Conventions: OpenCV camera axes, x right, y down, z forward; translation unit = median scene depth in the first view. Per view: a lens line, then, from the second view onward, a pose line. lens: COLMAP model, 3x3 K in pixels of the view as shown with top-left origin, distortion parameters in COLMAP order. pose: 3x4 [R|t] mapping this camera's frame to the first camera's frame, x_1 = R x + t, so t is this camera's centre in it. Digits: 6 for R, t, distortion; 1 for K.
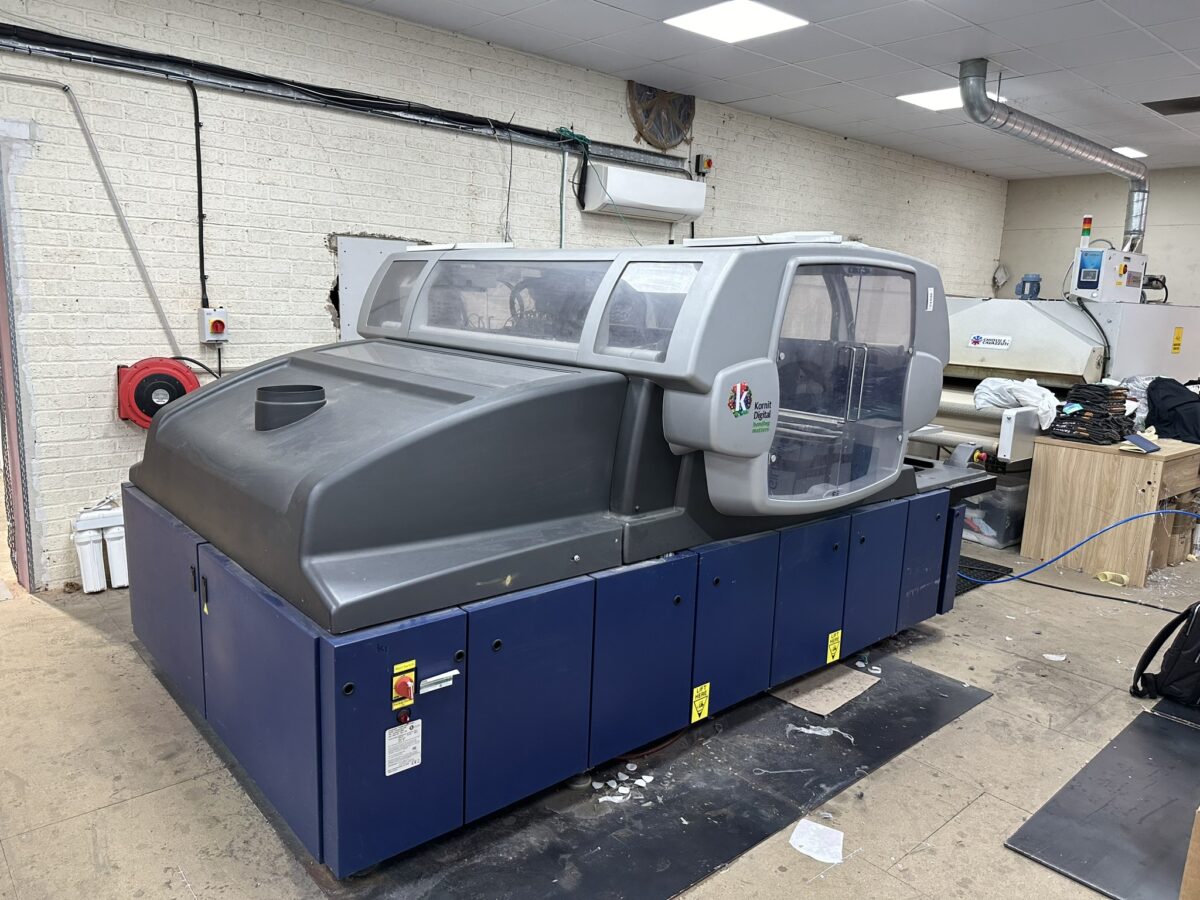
lens RADIAL K [[854.6, 0, 600.0], [0, 854.6, 450.0], [0, 0, 1]] dist [0.003531, -0.002371]
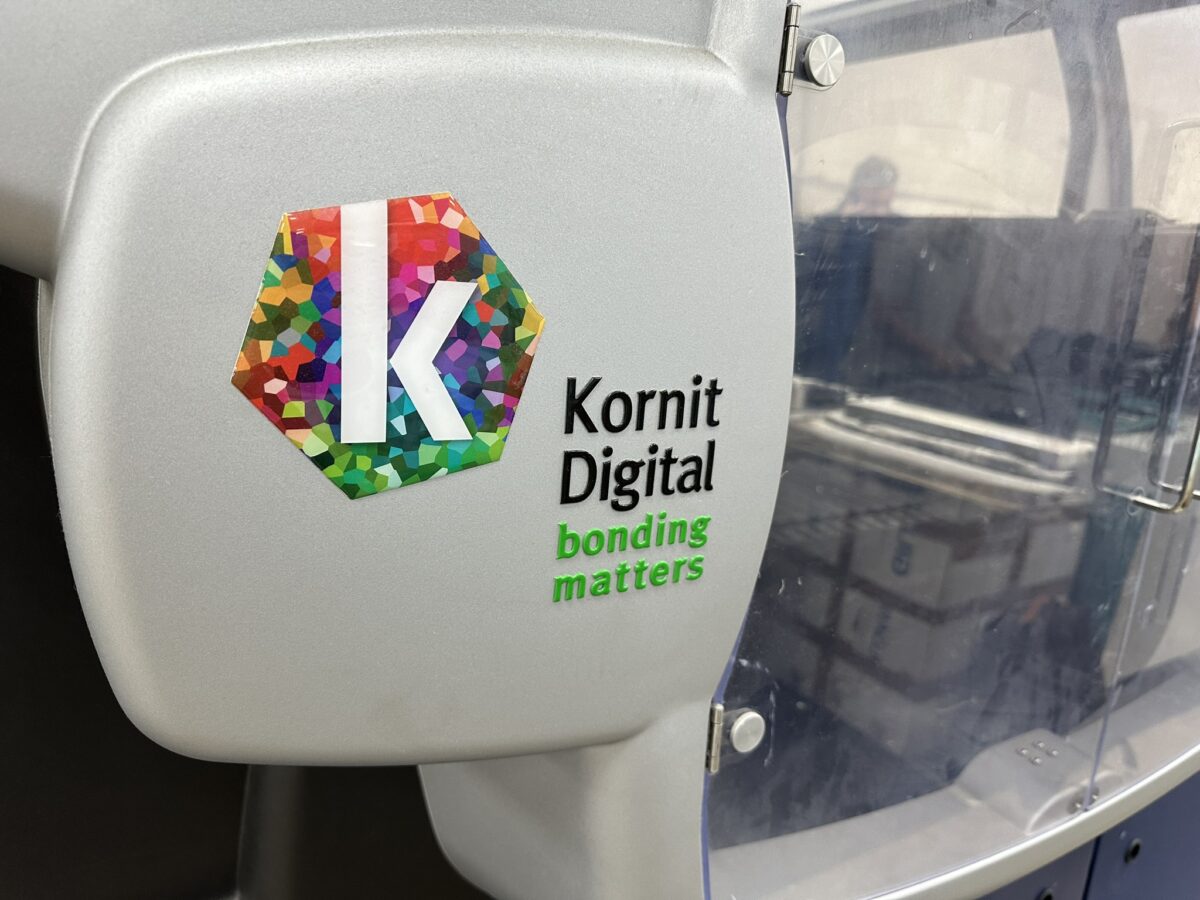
lens RADIAL K [[854.6, 0, 600.0], [0, 854.6, 450.0], [0, 0, 1]] dist [0.003531, -0.002371]
pose [[0.984664, 0.066407, -0.161328, 0.208157], [-0.061582, 0.997498, 0.034731, -0.049914], [0.163231, -0.024263, 0.986290, 0.876148]]
